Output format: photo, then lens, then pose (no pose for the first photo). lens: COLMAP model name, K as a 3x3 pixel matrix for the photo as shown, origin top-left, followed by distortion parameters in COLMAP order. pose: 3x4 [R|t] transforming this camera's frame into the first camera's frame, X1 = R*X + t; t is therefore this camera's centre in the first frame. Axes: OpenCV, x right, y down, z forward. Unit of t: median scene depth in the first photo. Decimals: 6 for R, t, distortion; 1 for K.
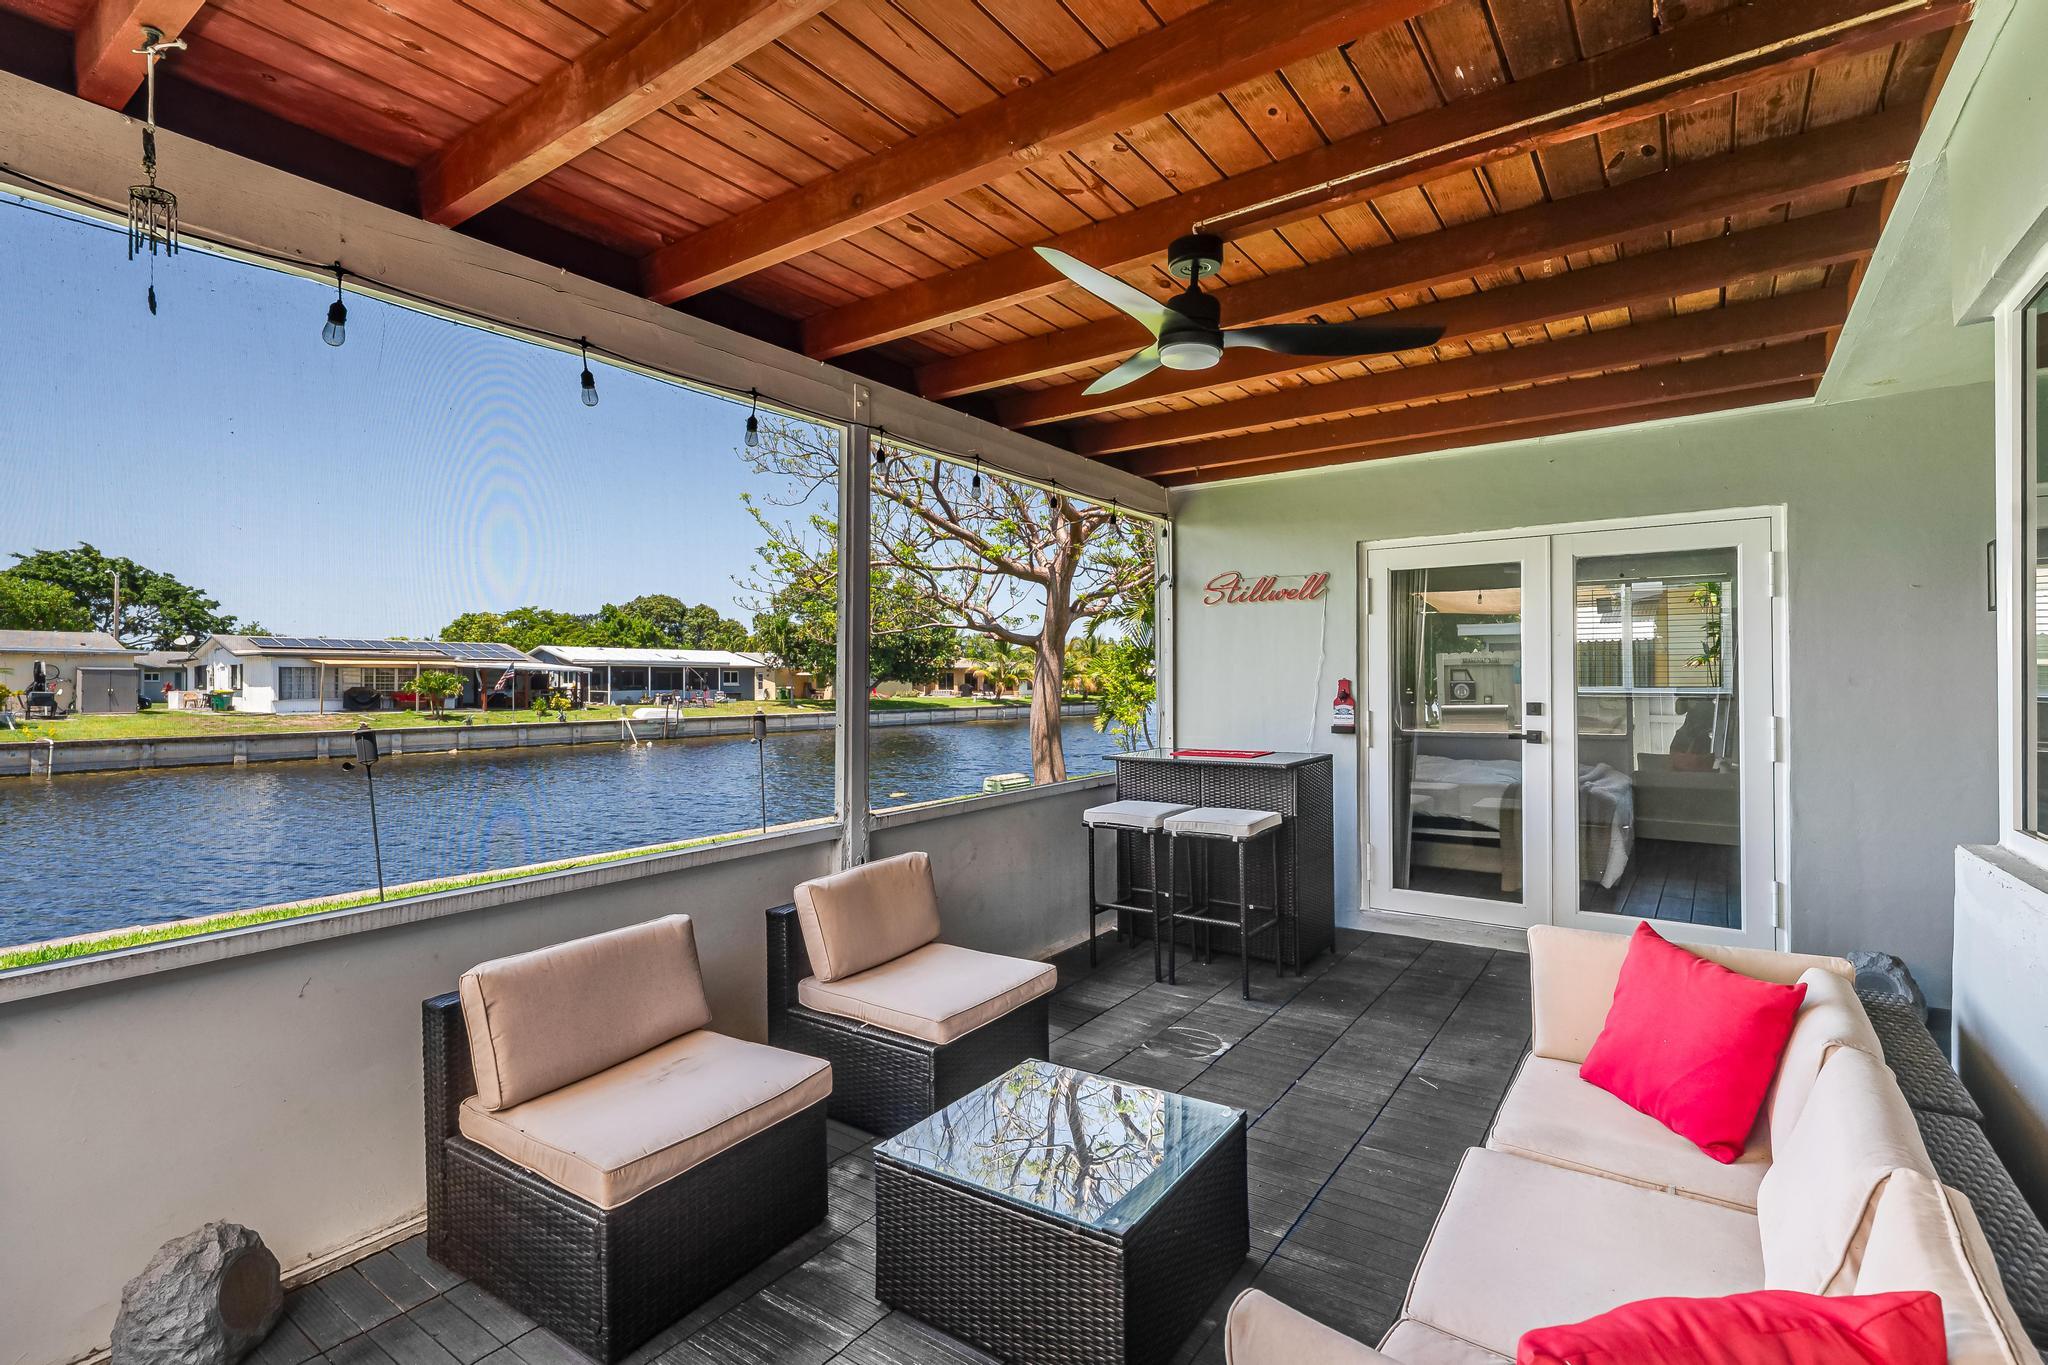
lens RADIAL K [[935.8, 0, 1027.3], [0, 935.8, 675.6], [0, 0, 1]] dist [-0.005128, 0.004667]
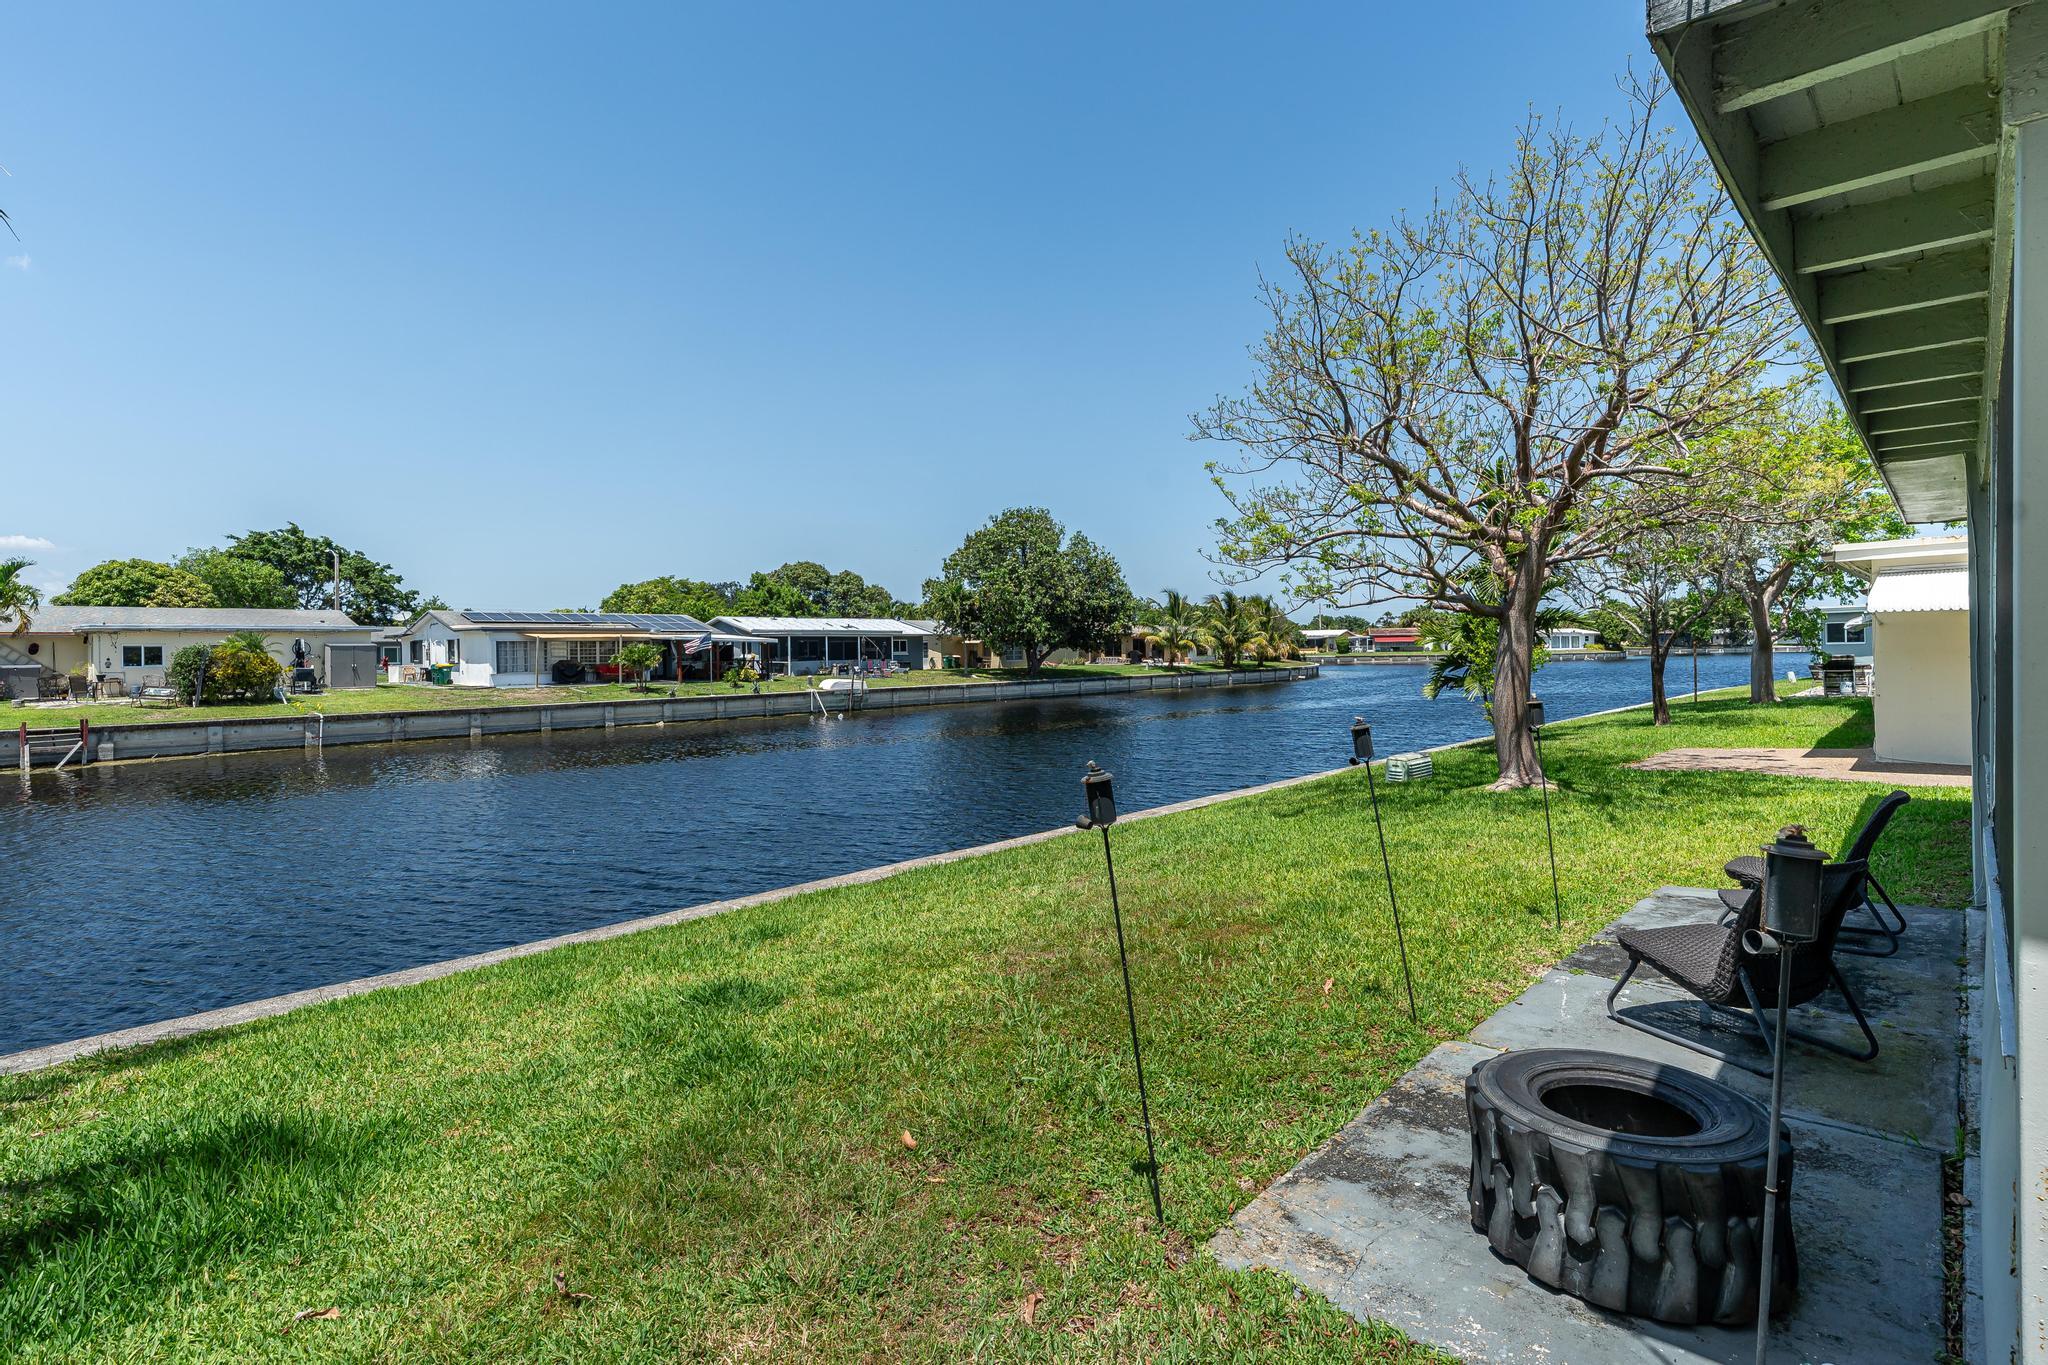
lens RADIAL K [[995.7, 0, 1027.8], [0, 995.7, 651.7], [0, 0, 1]] dist [0.005246, 0.001687]
pose [[0.992210, -0.009163, -0.124240, -0.069050], [0.010582, 0.999886, 0.010762, -0.002619], [0.124128, -0.011992, 0.992194, -0.007279]]
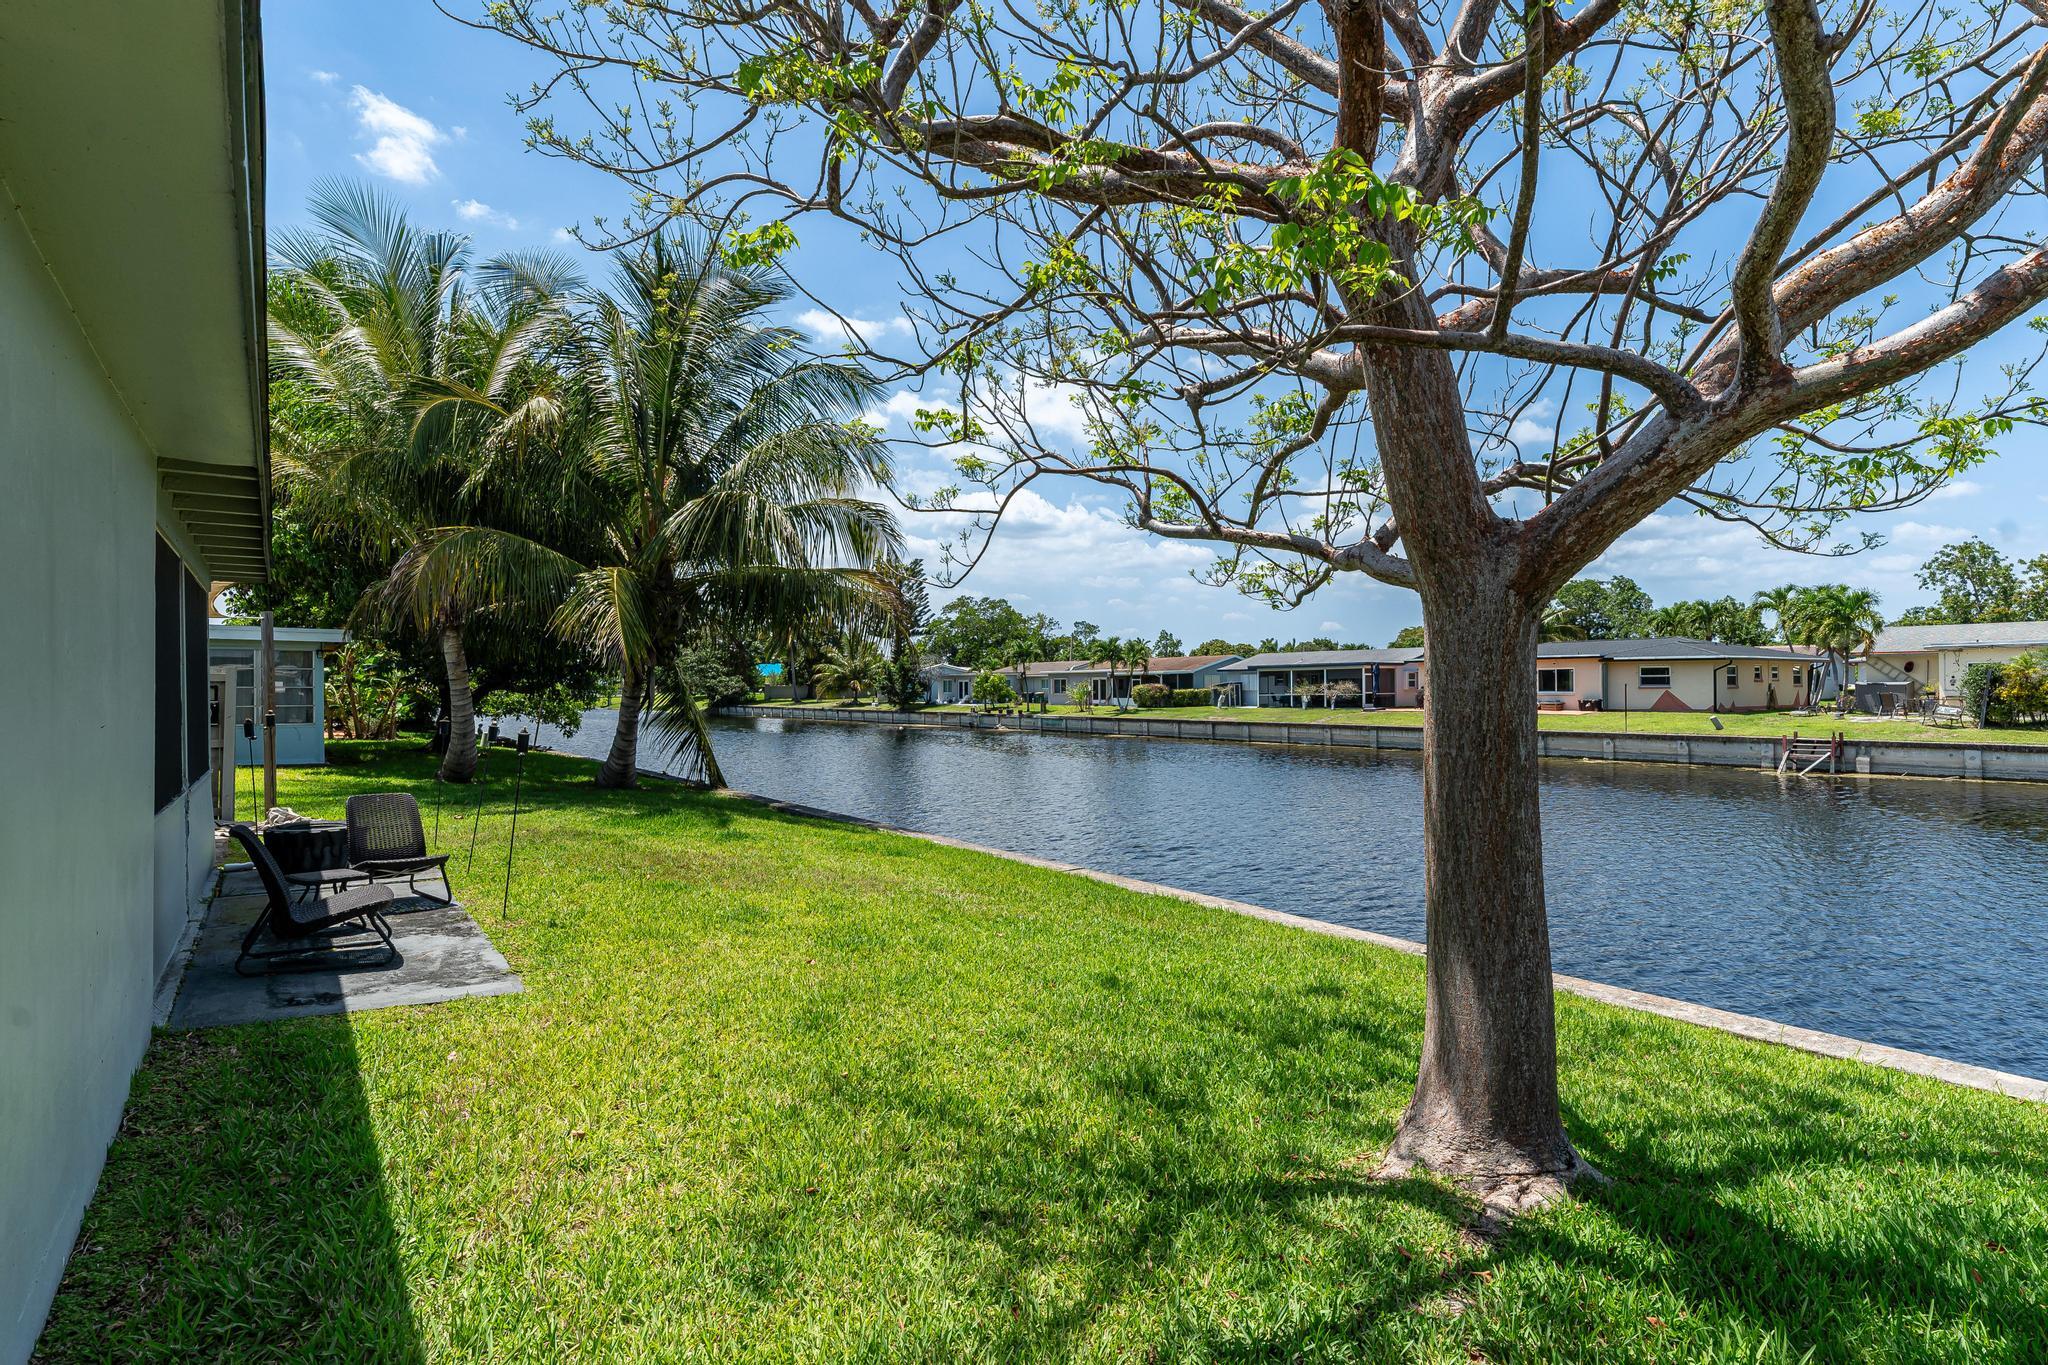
lens RADIAL K [[995.7, 0, 1027.8], [0, 995.7, 651.7], [0, 0, 1]] dist [0.005246, 0.001687]
pose [[-0.307250, -0.026868, -0.951249, 0.072610], [0.014931, 0.999342, -0.033049, -0.000668], [0.951512, -0.024357, -0.306647, 0.206845]]
